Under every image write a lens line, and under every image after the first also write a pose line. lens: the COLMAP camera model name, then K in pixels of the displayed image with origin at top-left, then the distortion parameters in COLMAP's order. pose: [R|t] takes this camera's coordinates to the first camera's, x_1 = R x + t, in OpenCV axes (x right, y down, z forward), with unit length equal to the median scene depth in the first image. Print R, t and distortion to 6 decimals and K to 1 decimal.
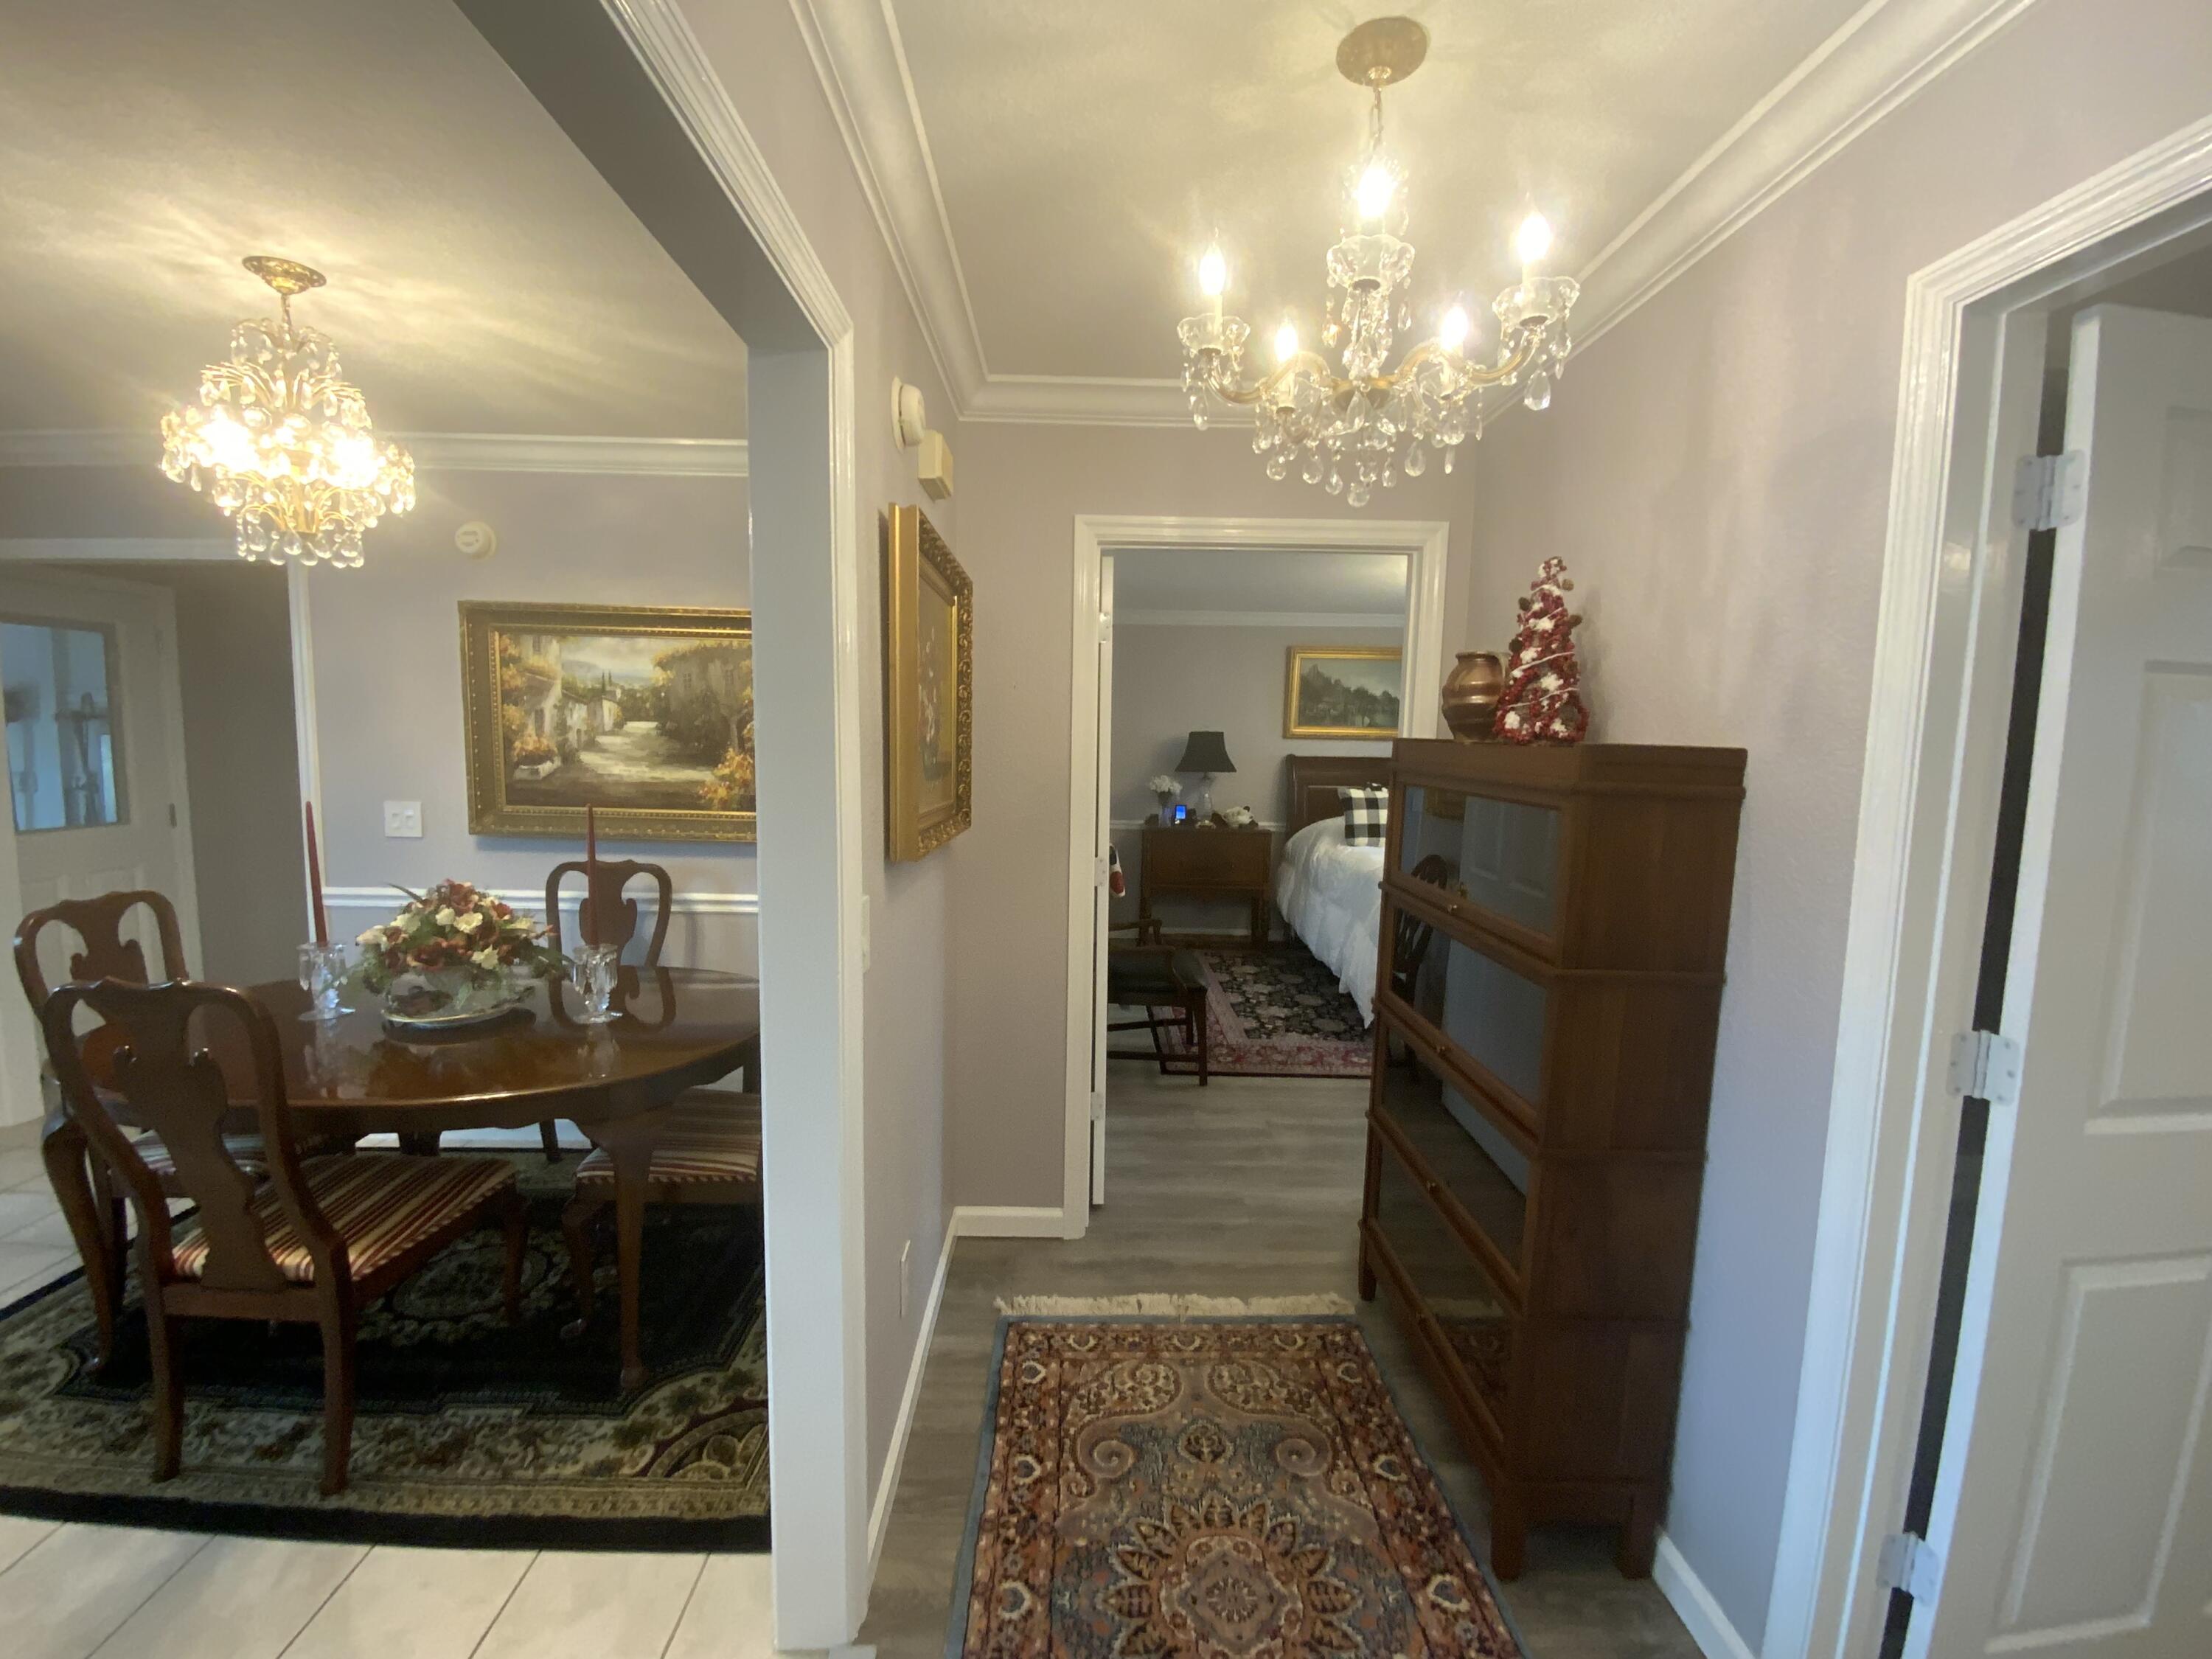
lens RADIAL K [[887.2, 0, 1113.0], [0, 887.2, 829.3], [0, 0, 1]] dist [0.027363, -0.021574]
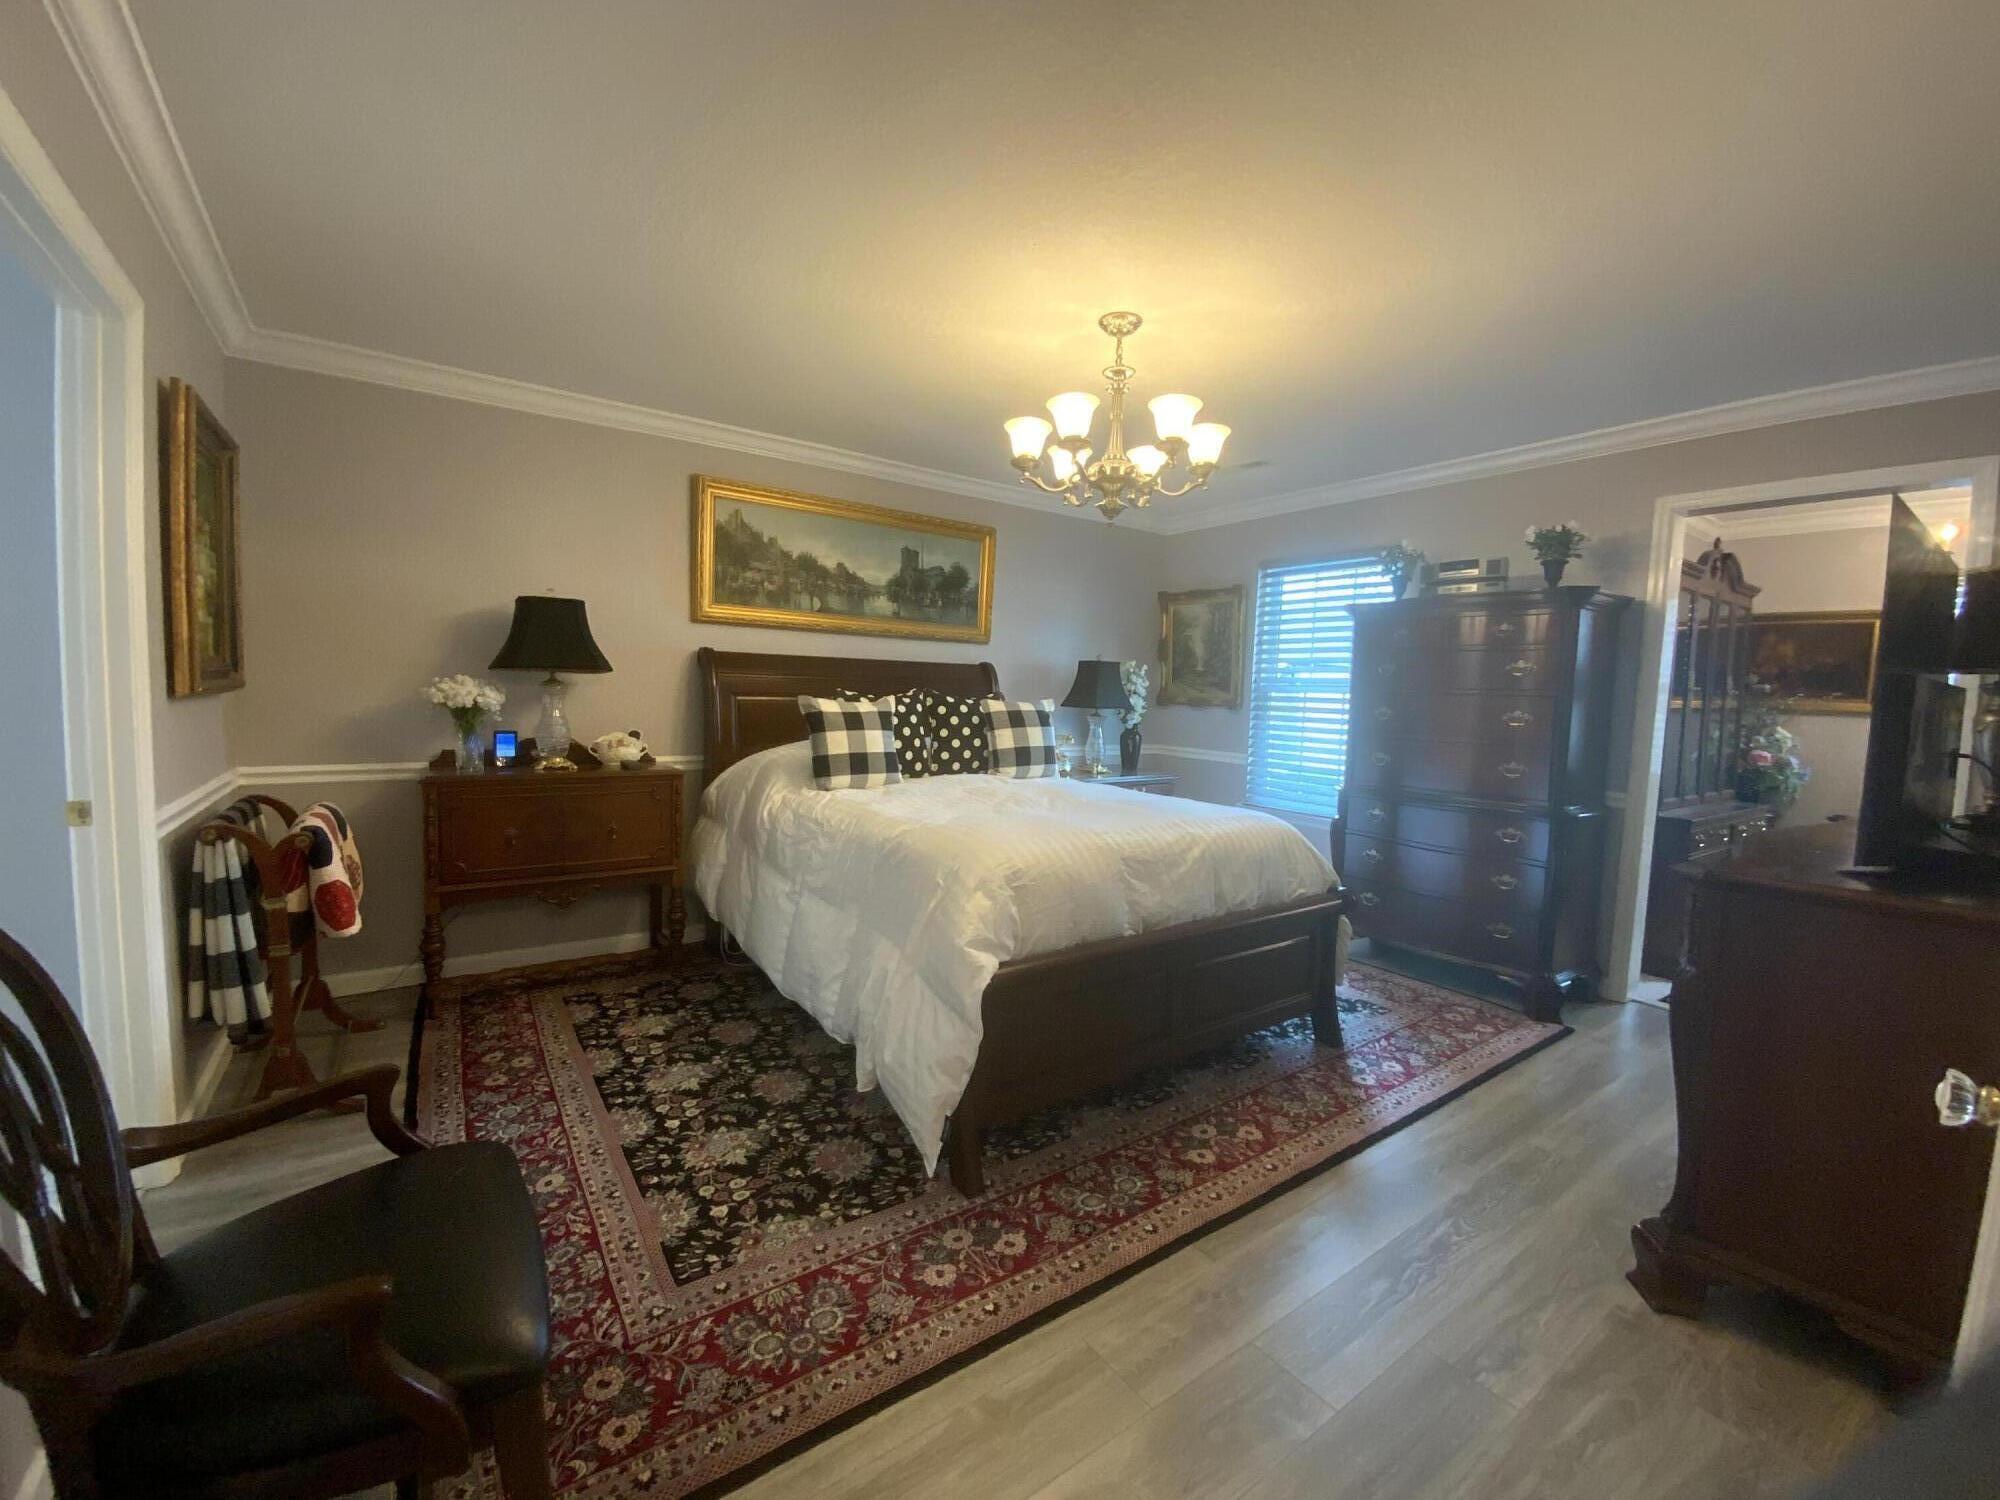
lens RADIAL K [[803.1, 0, 1002.4], [0, 803.1, 753.4], [0, 0, 1]] dist [0.030528, -0.021410]
pose [[0.829539, -0.040941, 0.556945, 0.054635], [0.041164, 0.999079, 0.012131, -0.007625], [-0.556929, 0.012863, 0.830461, 0.419900]]
